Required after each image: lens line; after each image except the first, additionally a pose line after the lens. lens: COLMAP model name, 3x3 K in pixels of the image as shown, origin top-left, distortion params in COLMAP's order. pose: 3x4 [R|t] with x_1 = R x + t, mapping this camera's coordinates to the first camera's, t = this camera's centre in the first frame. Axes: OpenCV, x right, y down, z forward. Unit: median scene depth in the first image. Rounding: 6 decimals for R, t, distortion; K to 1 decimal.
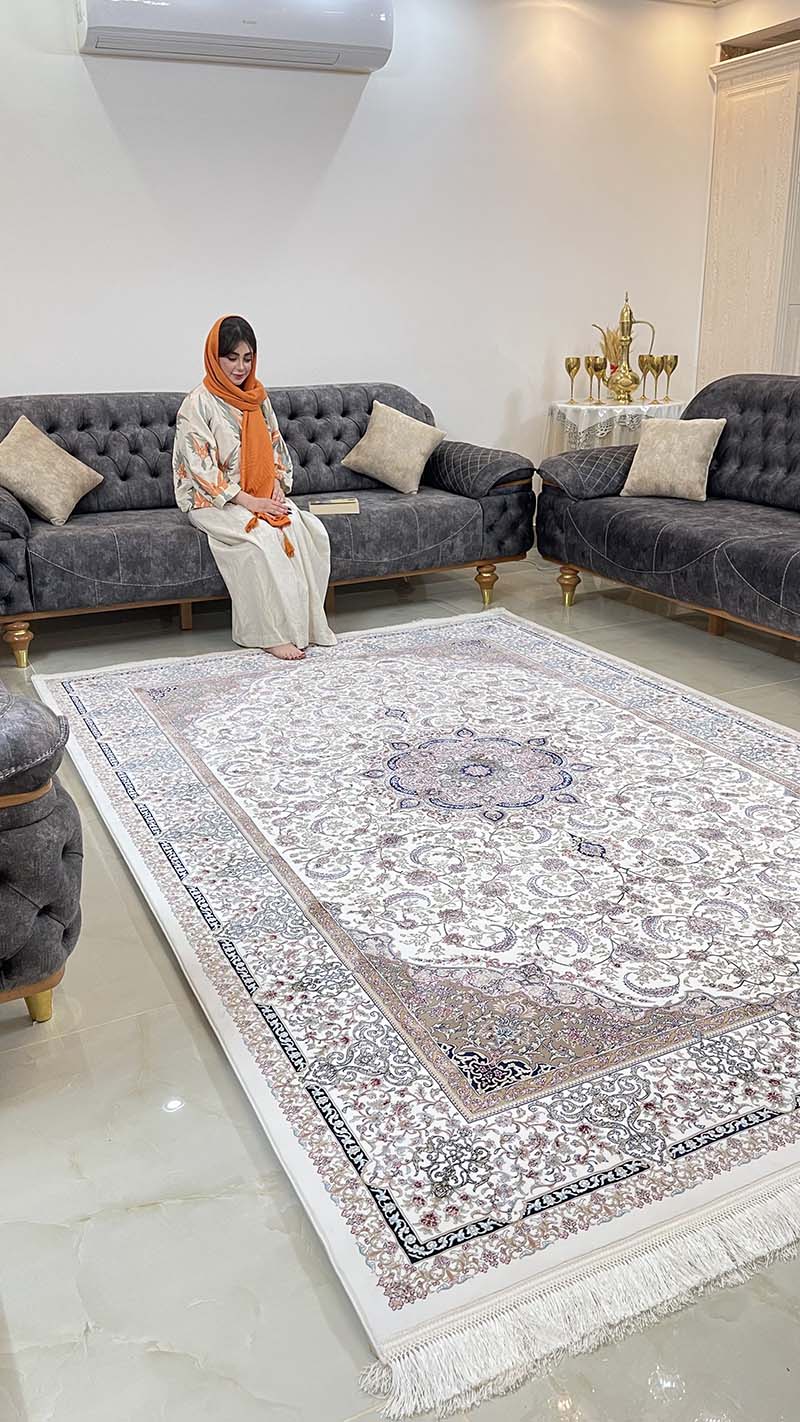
lens RADIAL K [[1078.4, 0, 397.1], [0, 1078.4, 719.2], [0, 0, 1]] dist [0.068192, -0.097630]
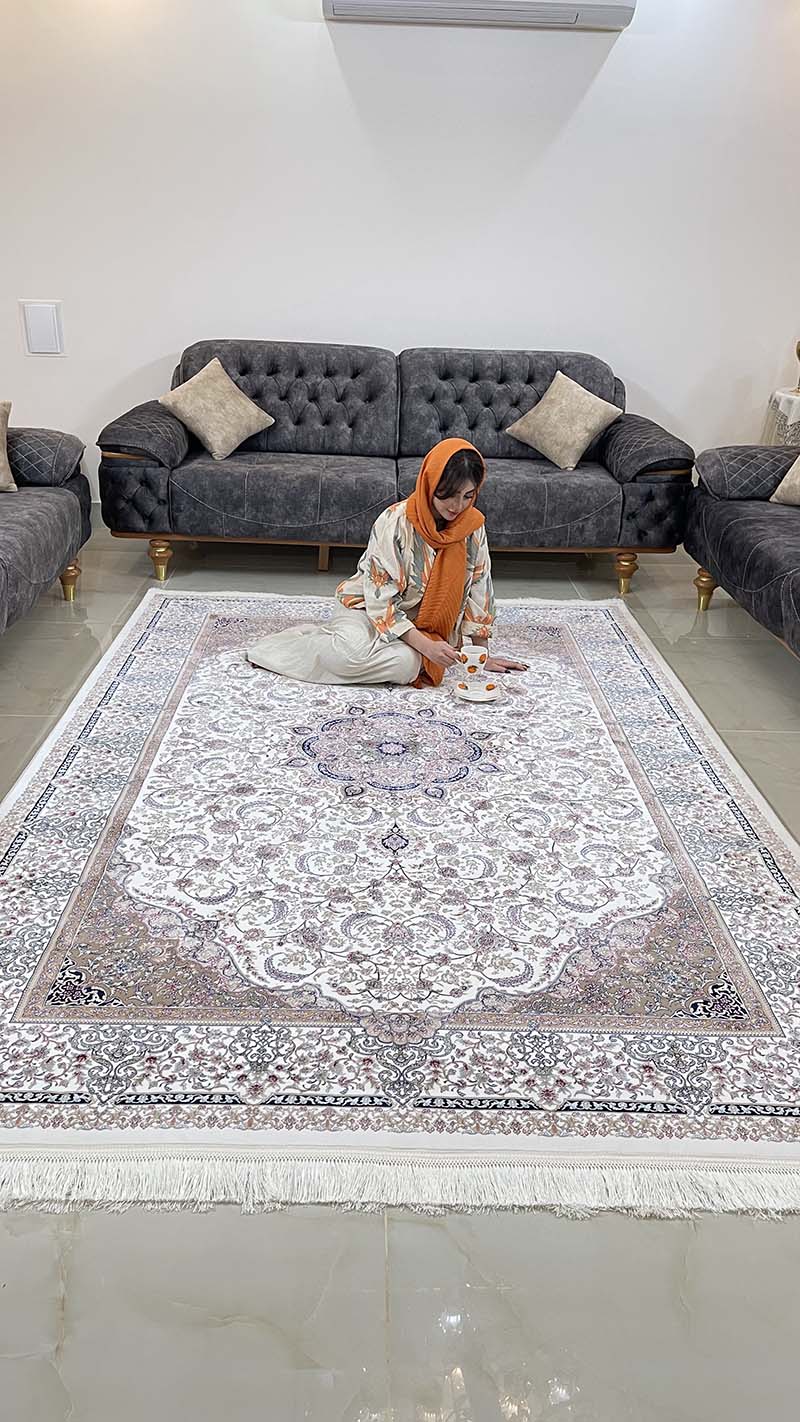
lens RADIAL K [[1078.4, 0, 397.1], [0, 1078.4, 719.2], [0, 0, 1]] dist [0.068192, -0.097630]
pose [[0.908490, 0.209527, -0.361586, 0.434189], [-0.189848, 0.977720, 0.089560, -0.071422], [0.372295, -0.012718, 0.928027, 0.038893]]
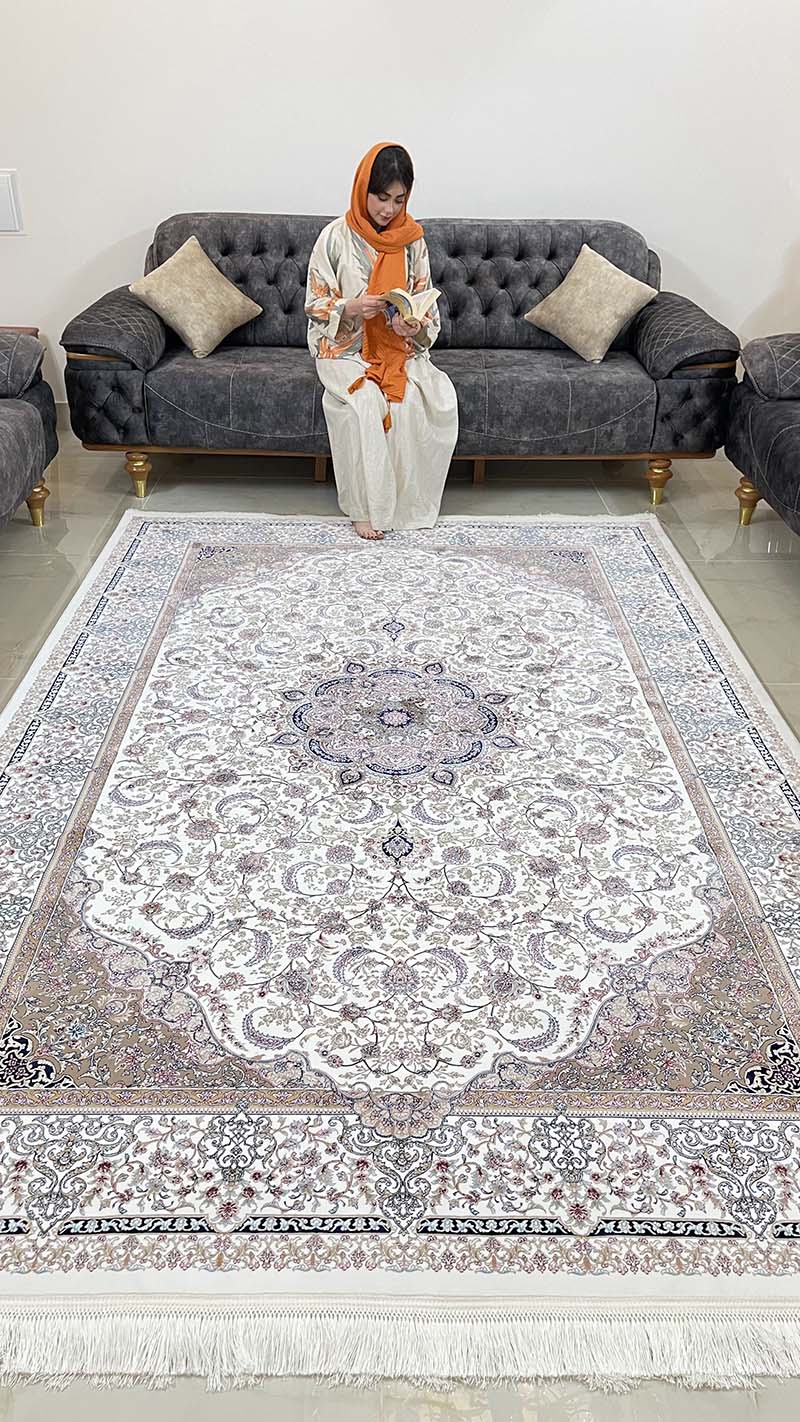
lens RADIAL K [[1078.4, 0, 397.1], [0, 1078.4, 719.2], [0, 0, 1]] dist [0.068192, -0.097630]
pose [[0.906320, 0.241292, -0.346933, 0.380370], [-0.175751, 0.961816, 0.209814, -0.138411], [0.384312, -0.129185, 0.914120, 0.162562]]
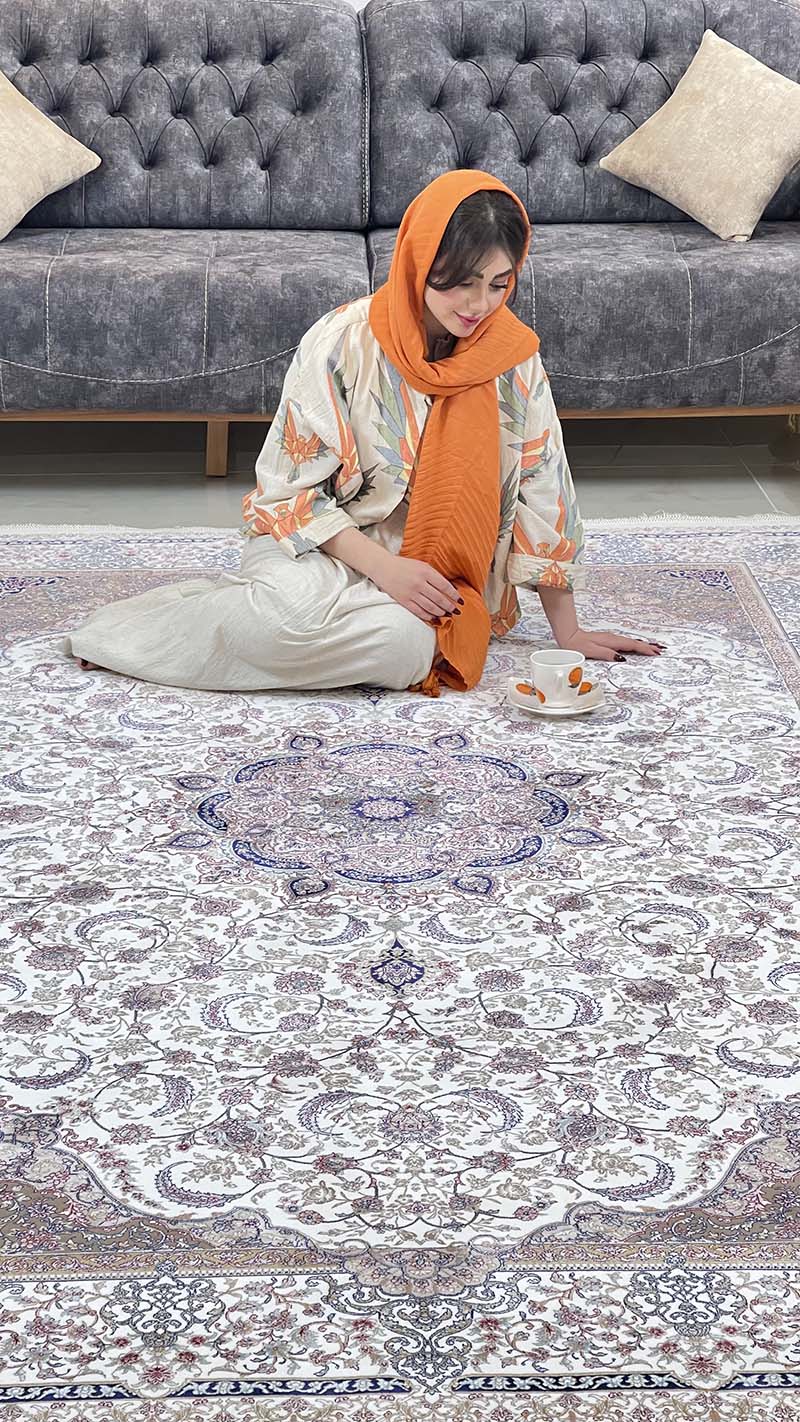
lens RADIAL K [[2668.3, 0, 400.0], [0, 2668.3, 711.0], [0, 0, 1]] dist [-0.006715, 1.937783]
pose [[0.917743, 0.149854, -0.367821, 0.517523], [-0.151862, 0.988118, 0.023662, -0.027310], [0.366996, 0.034142, 0.929596, -0.153520]]
